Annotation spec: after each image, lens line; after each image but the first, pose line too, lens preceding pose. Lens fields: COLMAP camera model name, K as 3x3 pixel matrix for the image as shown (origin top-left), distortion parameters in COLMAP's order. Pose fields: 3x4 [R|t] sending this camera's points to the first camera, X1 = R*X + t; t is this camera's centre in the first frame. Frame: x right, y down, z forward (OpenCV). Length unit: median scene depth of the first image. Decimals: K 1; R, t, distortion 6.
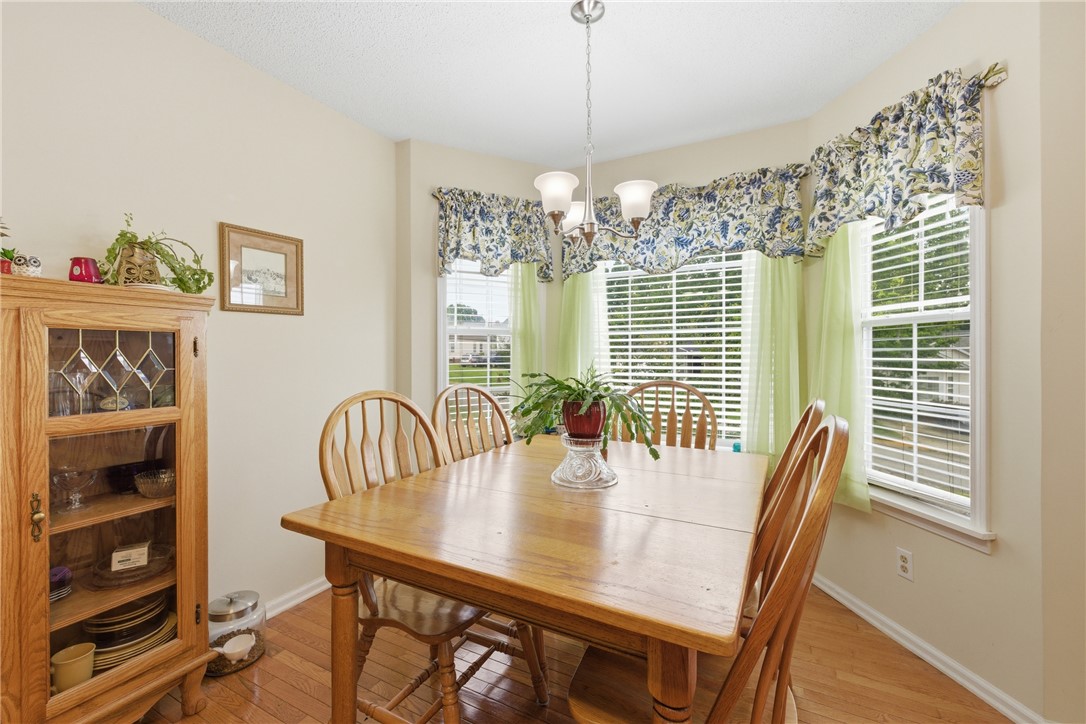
lens RADIAL K [[455.1, 0, 546.4], [0, 455.1, 358.6], [0, 0, 1]] dist [0.003001, 0.000042]
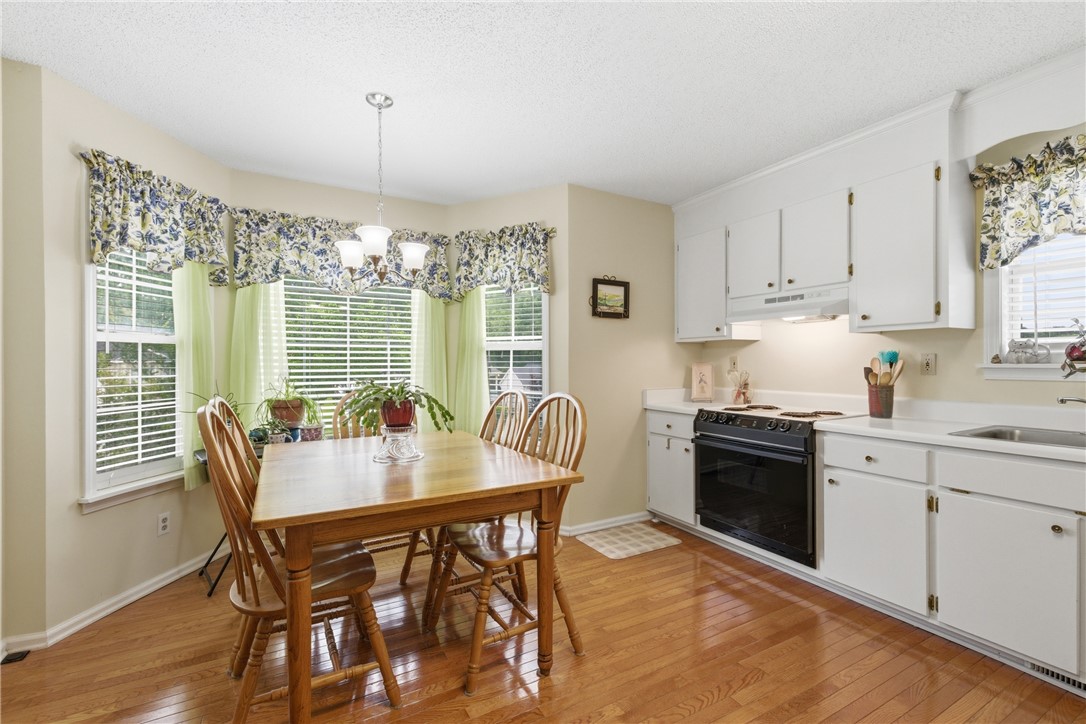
lens RADIAL K [[455.1, 0, 541.8], [0, 455.1, 361.8], [0, 0, 1]] dist [0.003001, 0.000042]
pose [[0.554428, 0.008883, 0.832185, -0.540042], [0.002679, 0.999919, -0.012458, -0.002564], [-0.832228, 0.009137, 0.554359, -0.075568]]
